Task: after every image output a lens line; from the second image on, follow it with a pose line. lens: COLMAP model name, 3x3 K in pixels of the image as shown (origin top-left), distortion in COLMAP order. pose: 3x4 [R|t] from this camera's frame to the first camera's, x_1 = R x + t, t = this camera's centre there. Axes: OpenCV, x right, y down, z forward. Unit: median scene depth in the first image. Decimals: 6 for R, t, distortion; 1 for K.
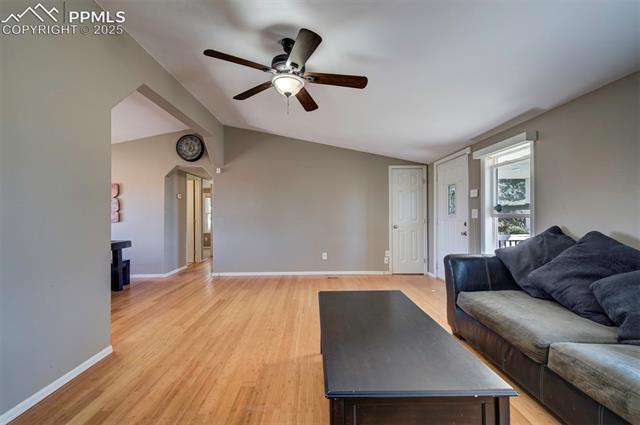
lens RADIAL K [[263.0, 0, 314.0], [0, 263.0, 212.4], [0, 0, 1]] dist [0.010002, 0.000165]
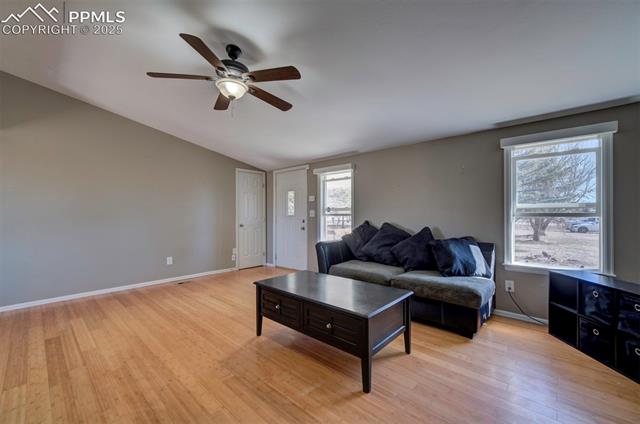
lens RADIAL K [[269.2, 0, 324.9], [0, 269.2, 211.3], [0, 0, 1]] dist [0.006275, 0.000796]
pose [[0.670734, 0.009980, 0.741631, -0.409406], [-0.006043, 0.999950, -0.007991, 0.005280], [-0.741673, 0.000878, 0.670761, 0.005507]]
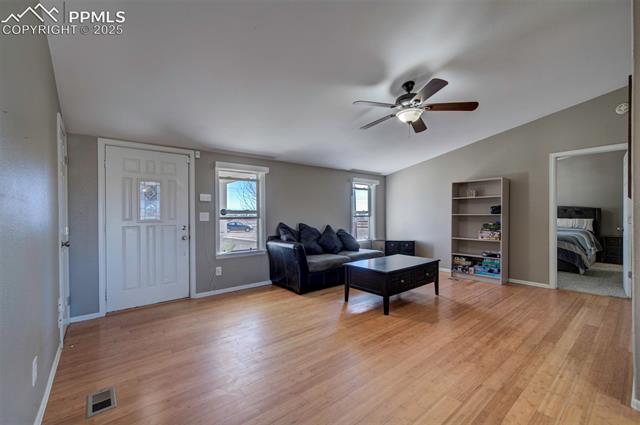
lens RADIAL K [[258.2, 0, 318.9], [0, 258.2, 216.0], [0, 0, 1]] dist [-0.009101, -0.000407]
pose [[-0.626528, 0.012675, 0.779296, -0.511569], [0.008668, 0.999919, -0.009295, 0.016276], [-0.779351, 0.000931, -0.626587, 1.354977]]
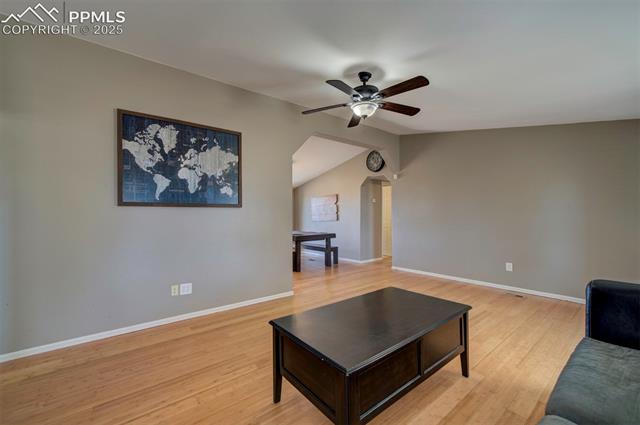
lens RADIAL K [[255.6, 0, 311.1], [0, 255.6, 215.0], [0, 0, 1]] dist [0.001708, 0.000309]
pose [[0.606997, -0.000363, -0.794704, 0.428613], [0.009101, 0.999937, 0.006495, -0.005731], [0.794652, -0.011175, 0.606962, 0.056689]]
